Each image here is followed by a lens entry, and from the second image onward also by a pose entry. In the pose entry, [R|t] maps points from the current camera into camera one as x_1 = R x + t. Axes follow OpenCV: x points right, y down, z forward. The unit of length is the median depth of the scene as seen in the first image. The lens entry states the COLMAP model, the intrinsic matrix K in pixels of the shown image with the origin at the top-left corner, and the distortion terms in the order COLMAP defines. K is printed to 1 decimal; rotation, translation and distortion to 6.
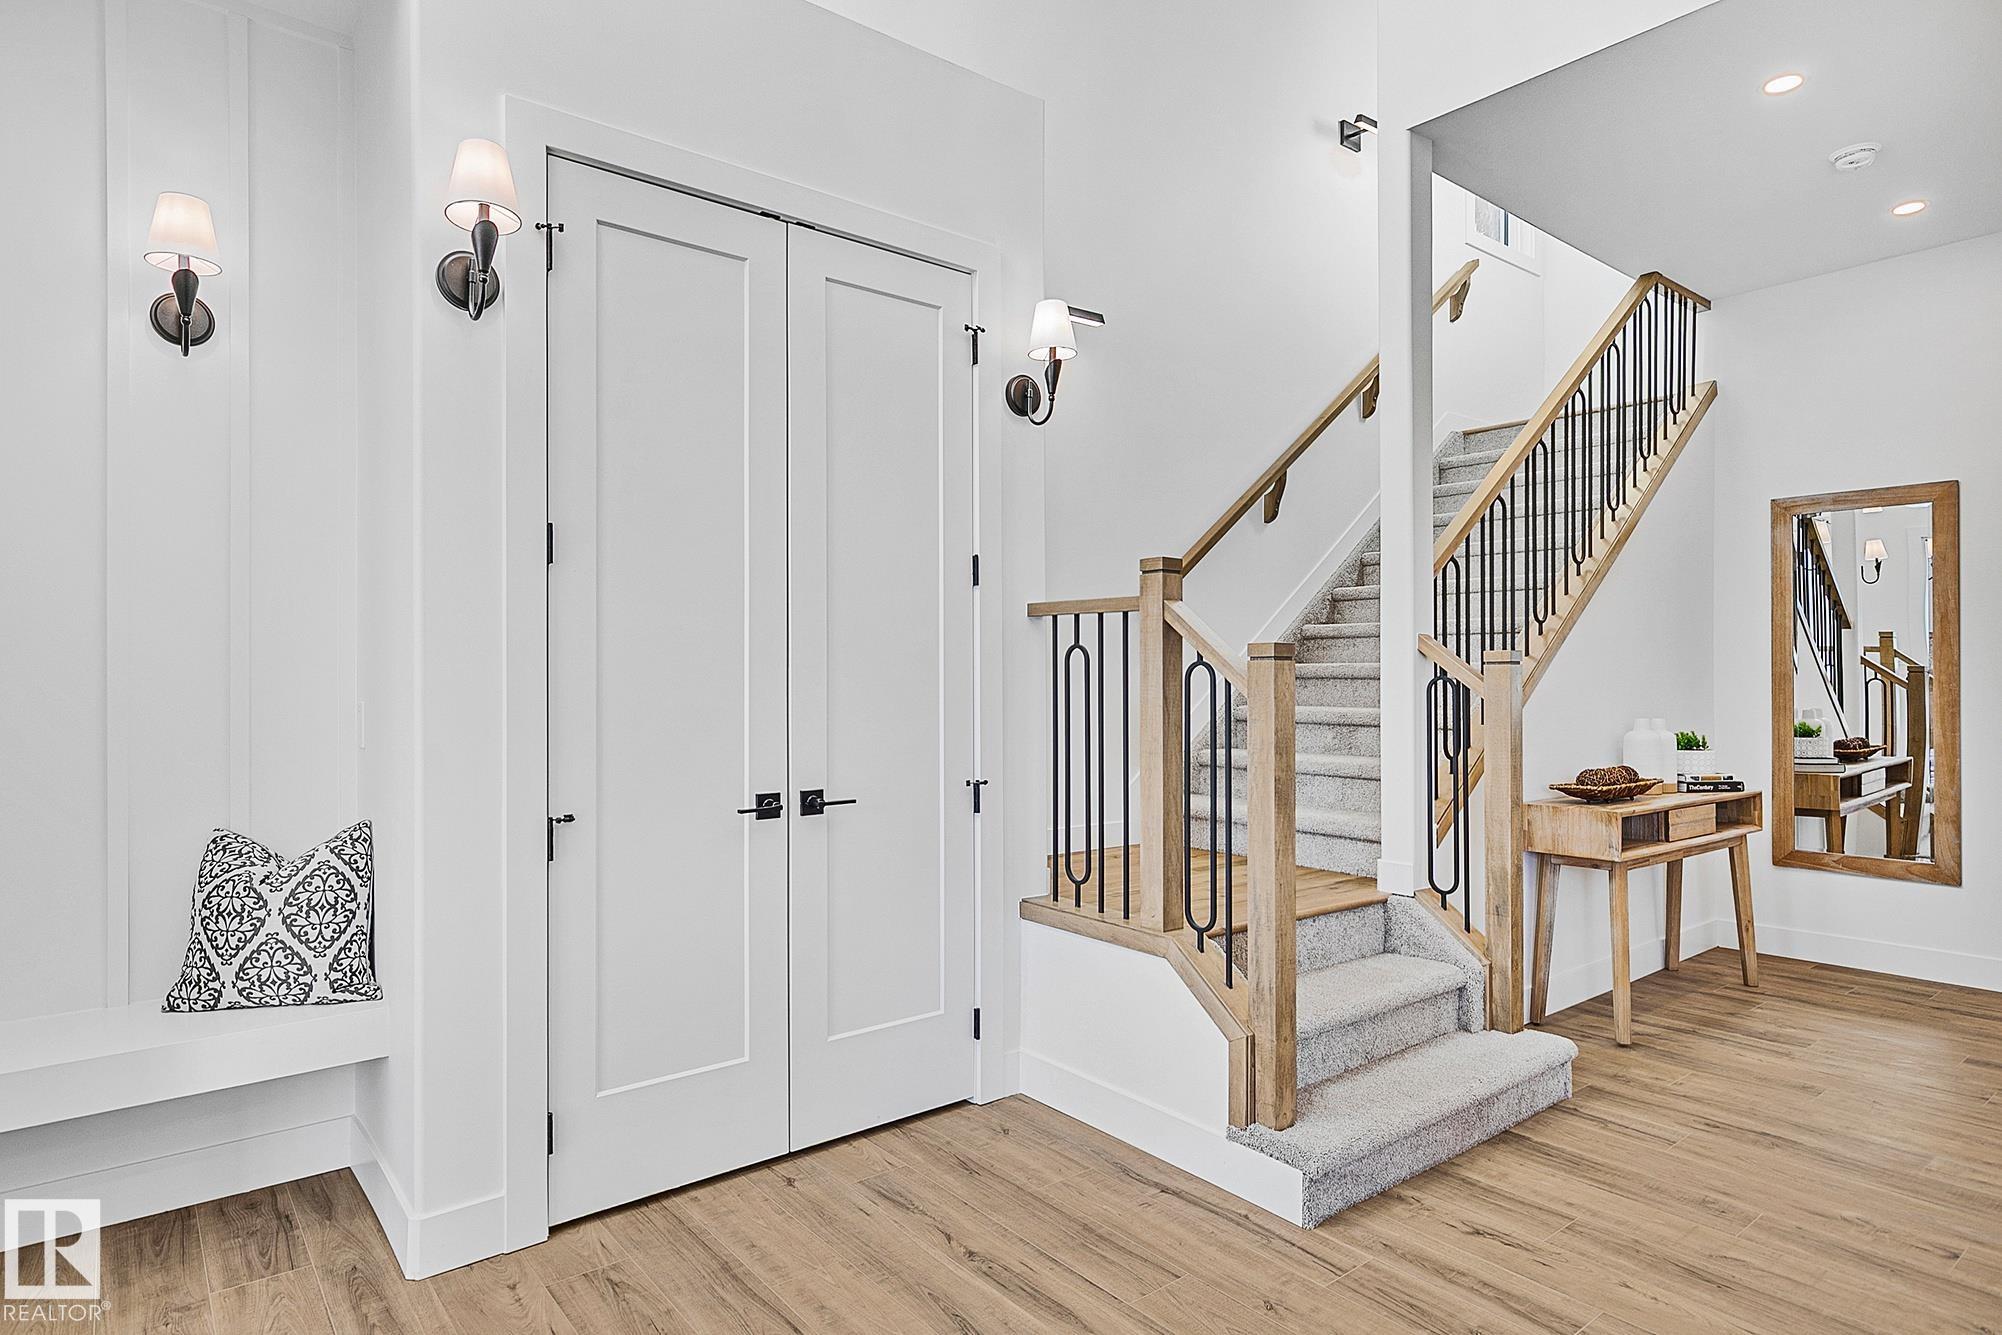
lens RADIAL K [[1109.6, 0, 997.4], [0, 1109.6, 671.6], [0, 0, 1]] dist [0.008332, 0.000511]
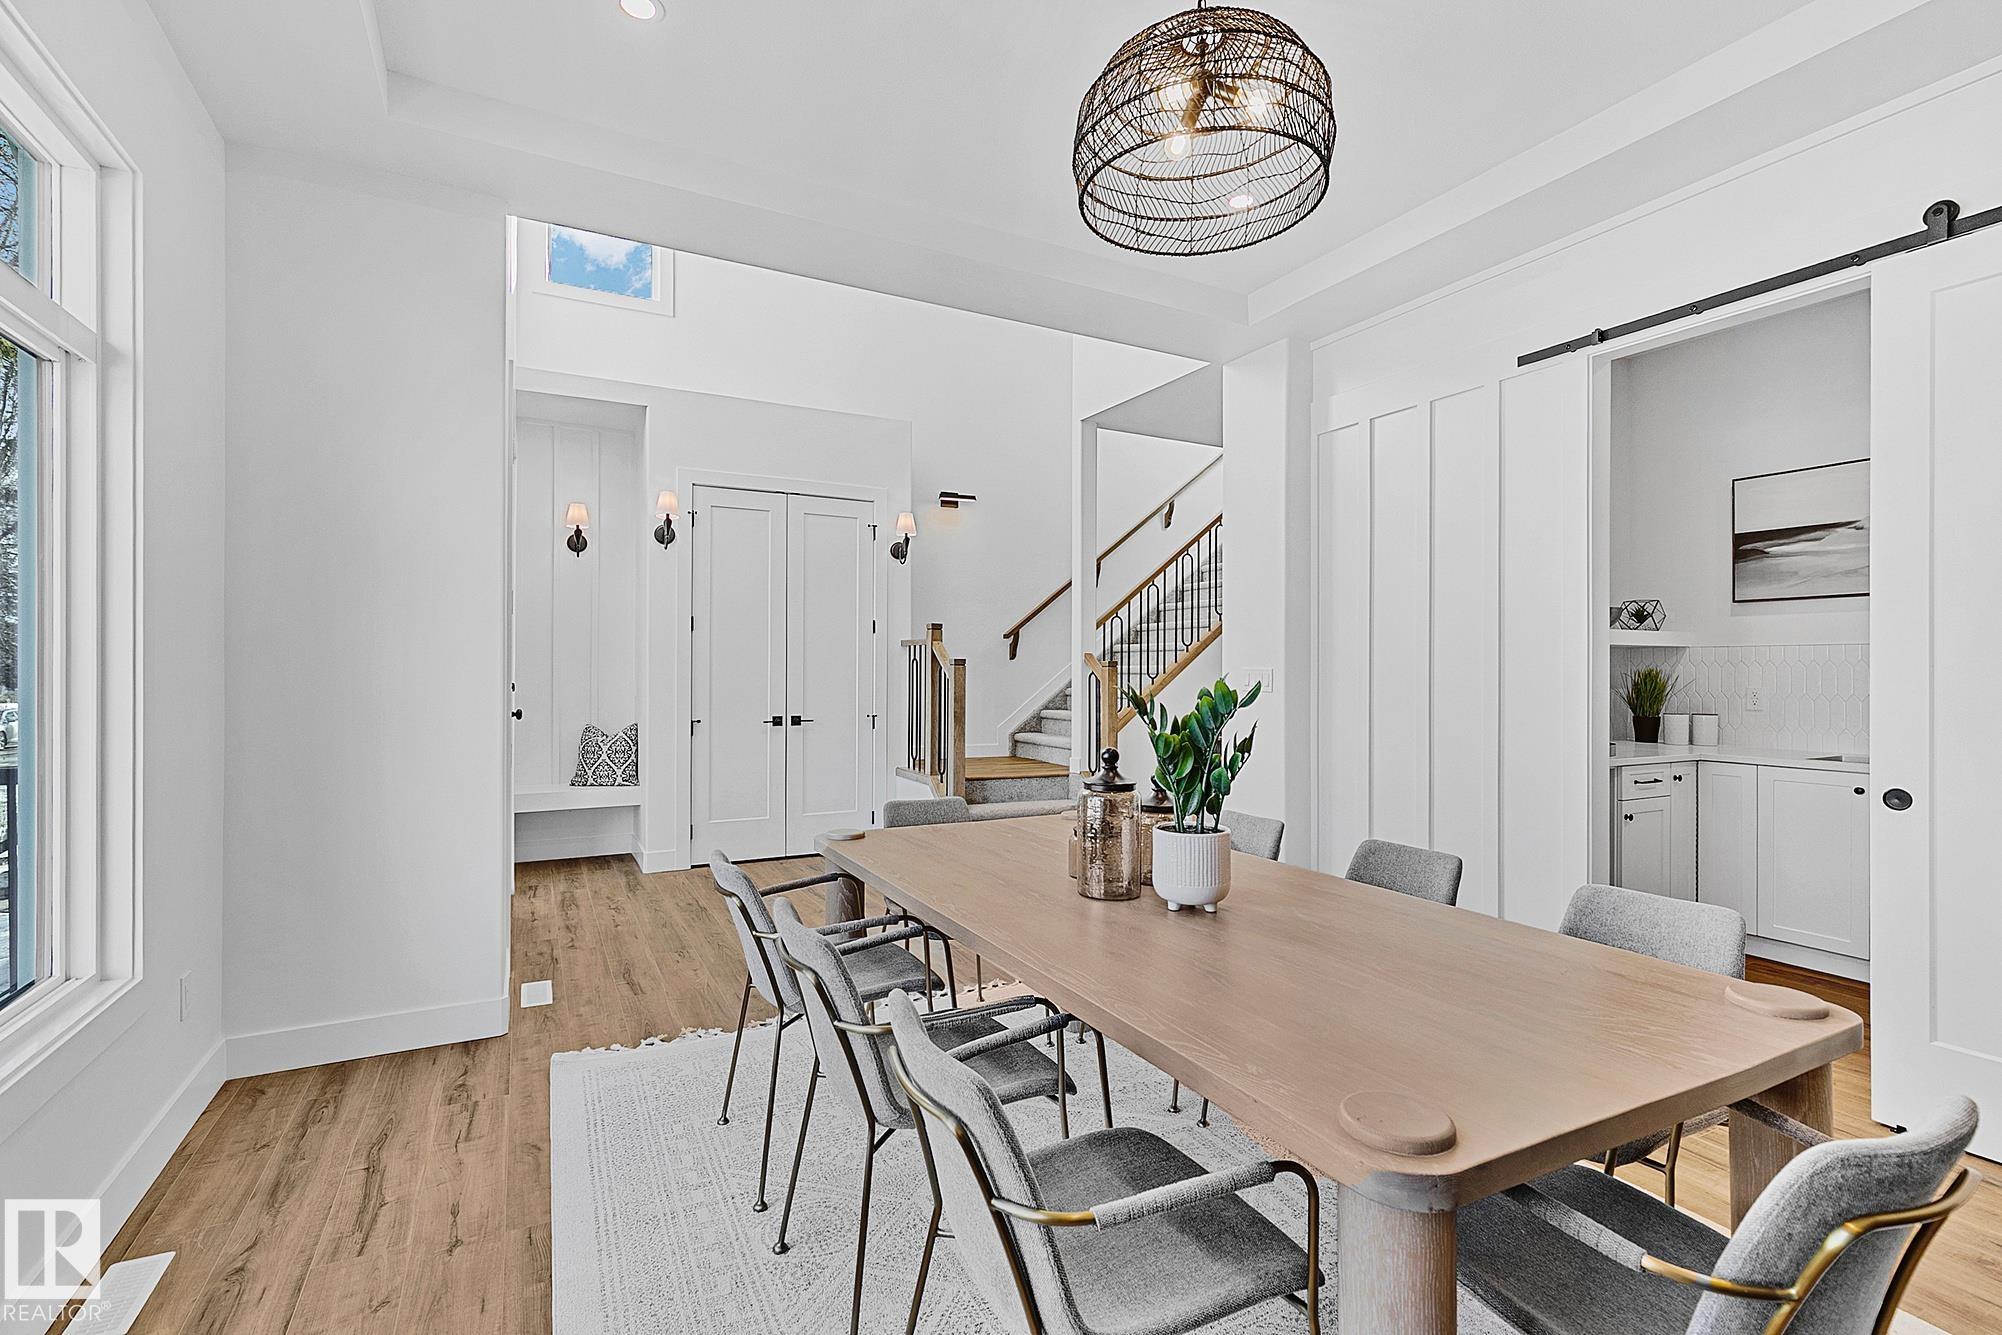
lens RADIAL K [[902.3, 0, 998.6], [0, 902.3, 666.1], [0, 0, 1]] dist [0.007498, -0.001287]
pose [[0.981663, 0.003663, -0.190592, 0.744909], [-0.004044, 0.999991, -0.001609, -0.005929], [0.190584, 0.002351, 0.981668, -1.029448]]
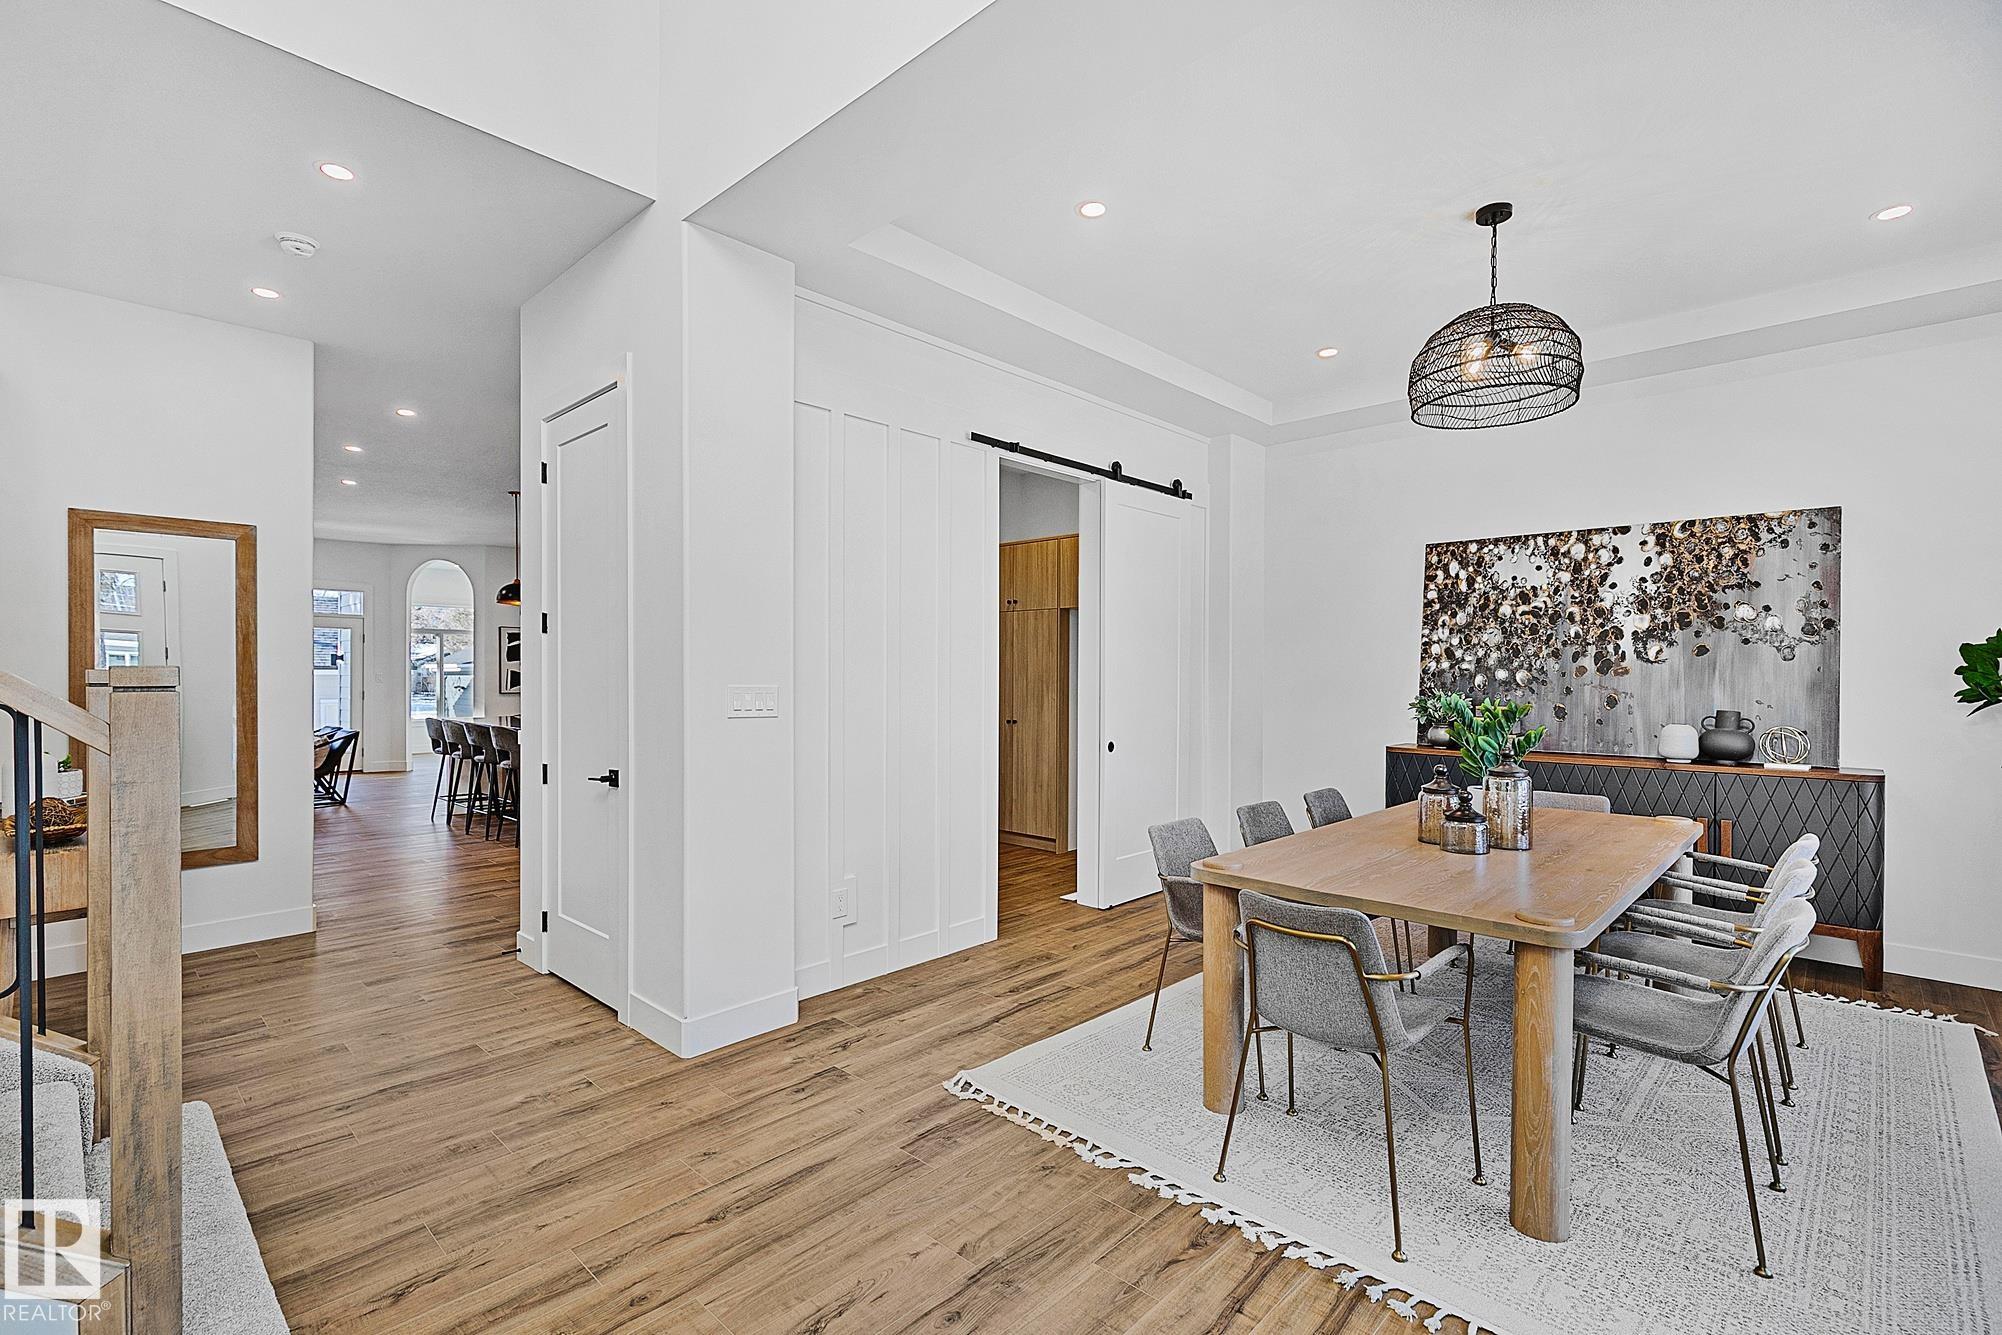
lens RADIAL K [[902.3, 0, 990.0], [0, 902.3, 674.5], [0, 0, 1]] dist [0.007498, -0.001287]
pose [[-0.131495, -0.000224, 0.991317, -0.390408], [-0.005022, 0.999987, -0.000441, -0.023468], [-0.991304, -0.005037, -0.131494, 0.599710]]
